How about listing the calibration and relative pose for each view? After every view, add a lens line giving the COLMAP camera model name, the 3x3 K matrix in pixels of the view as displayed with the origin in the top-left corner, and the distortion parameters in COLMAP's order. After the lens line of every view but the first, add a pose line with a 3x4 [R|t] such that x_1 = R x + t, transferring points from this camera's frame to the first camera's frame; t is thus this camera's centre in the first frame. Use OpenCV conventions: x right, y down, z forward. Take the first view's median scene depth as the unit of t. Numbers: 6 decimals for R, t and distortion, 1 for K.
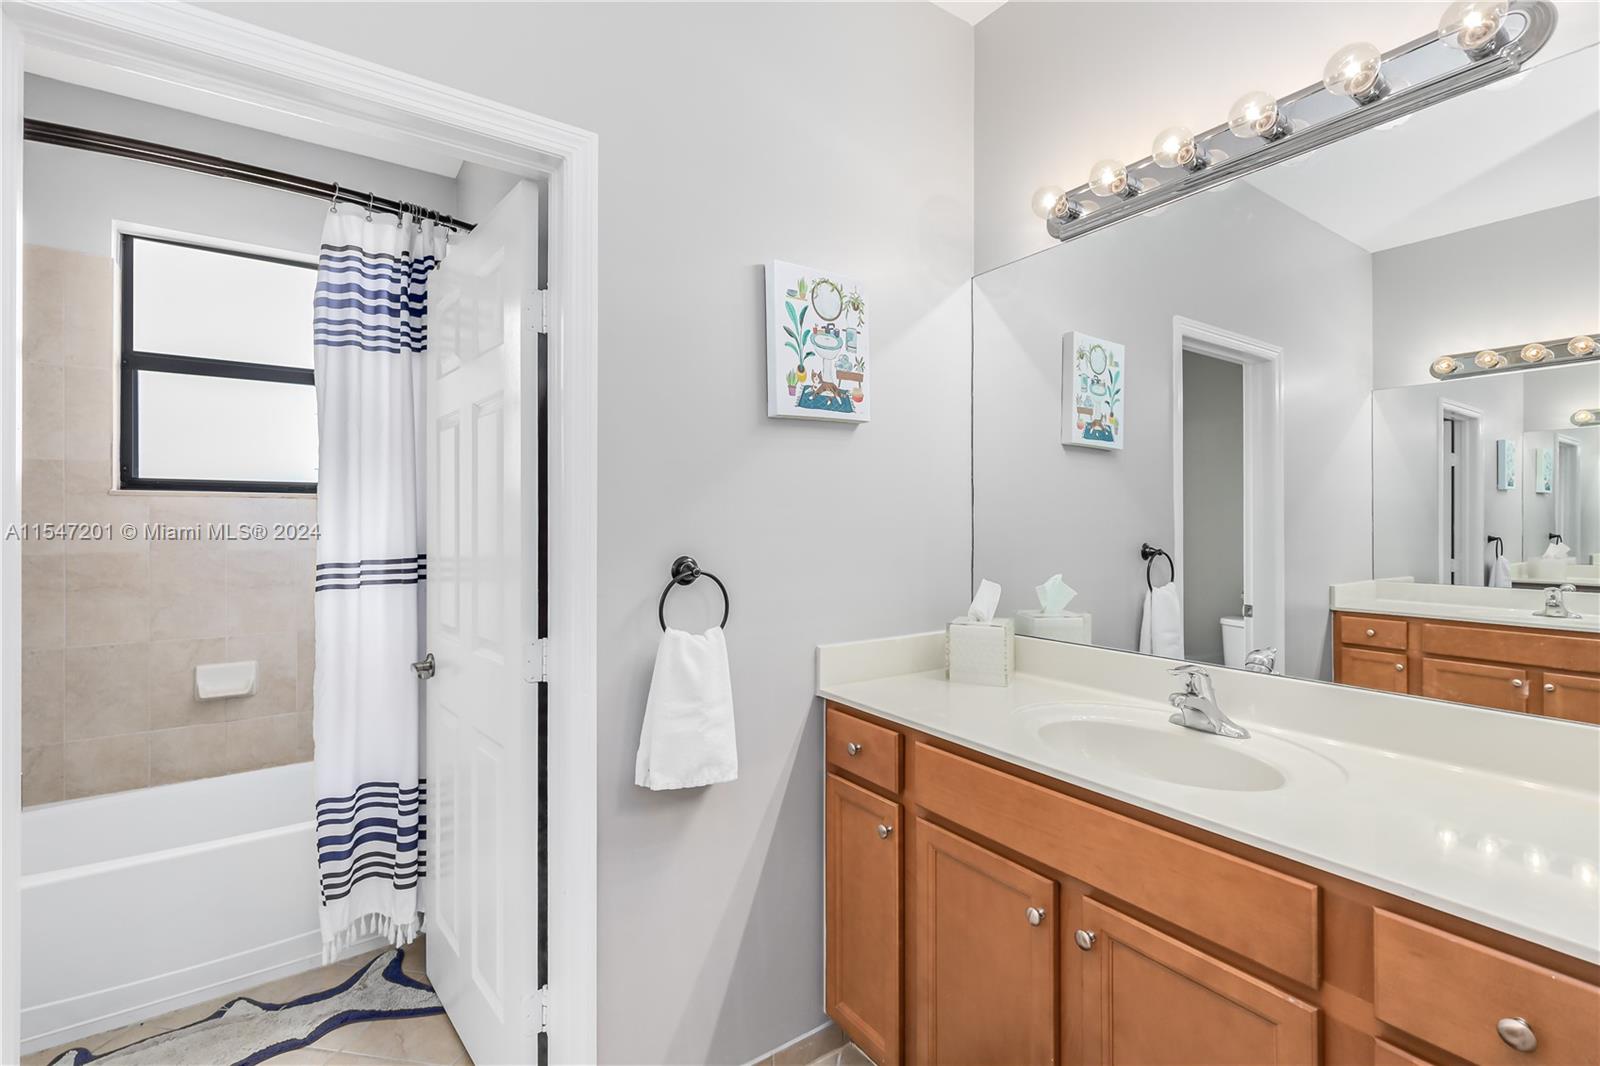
lens RADIAL K [[702.9, 0, 796.3], [0, 702.9, 527.8], [0, 0, 1]] dist [0.007602, 0.000299]
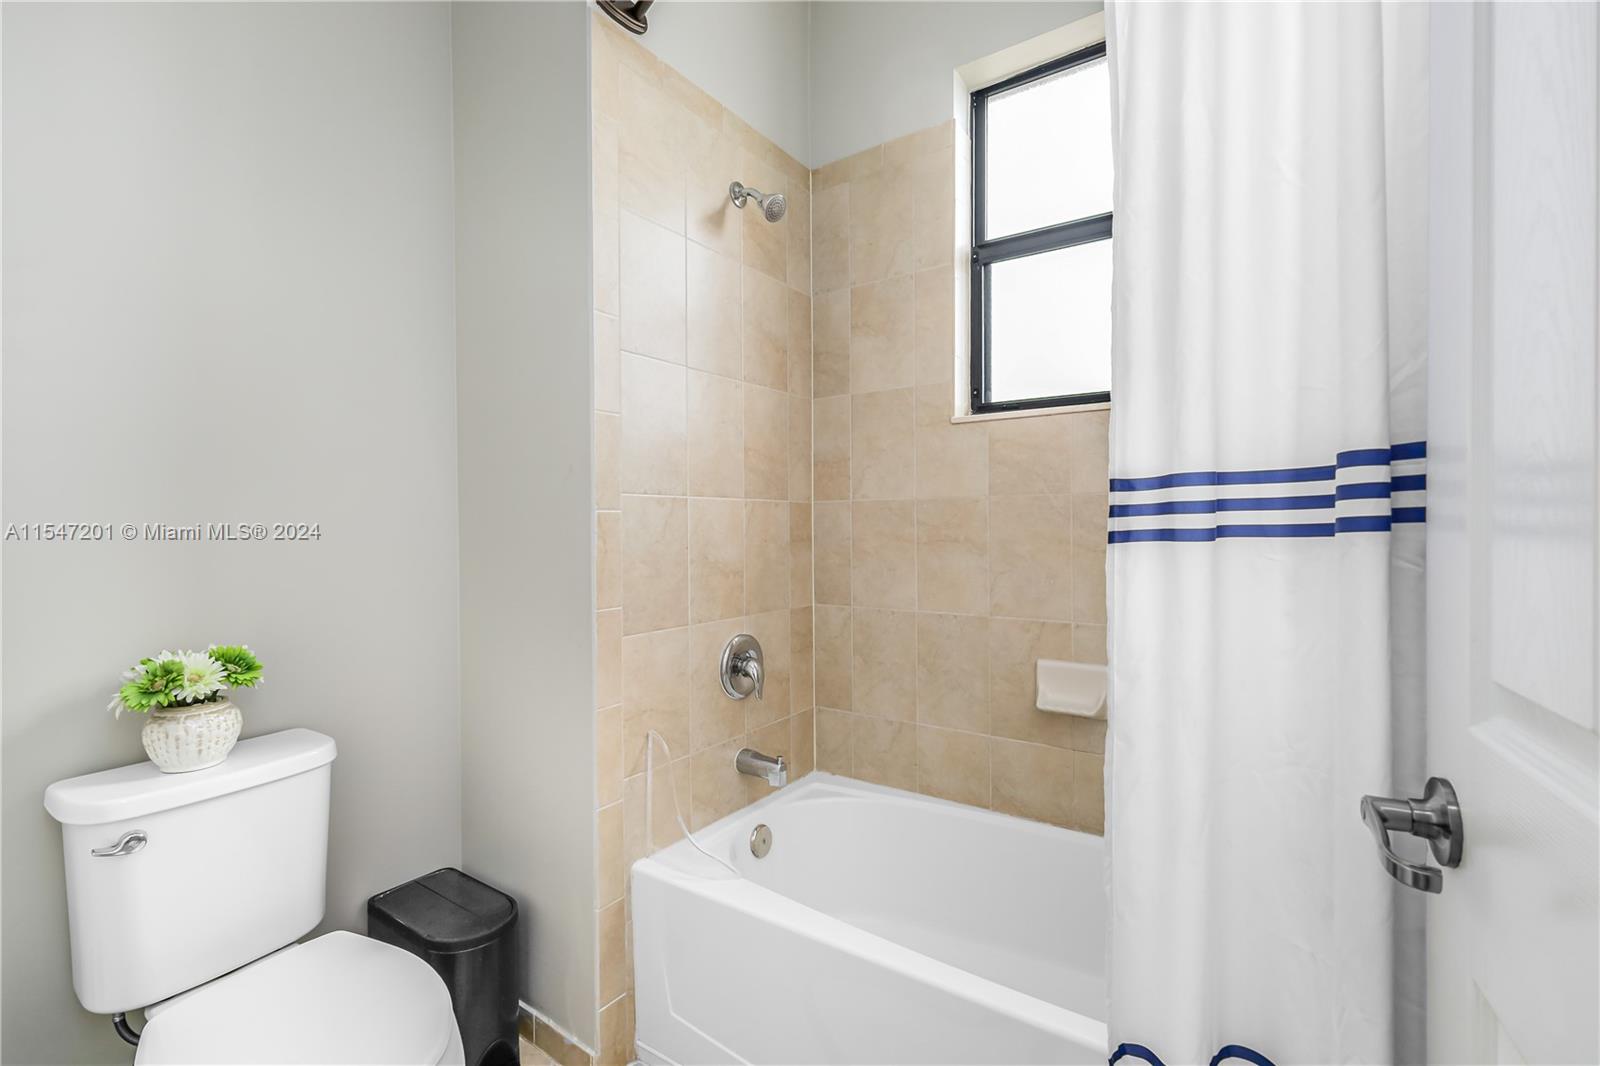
lens RADIAL K [[702.9, 0, 796.4], [0, 702.9, 527.2], [0, 0, 1]] dist [0.007602, 0.000299]
pose [[0.343591, 0.003345, -0.939113, -0.330991], [-0.000303, 0.999994, 0.003450, 0.074212], [0.939119, -0.000901, 0.343590, 0.638657]]
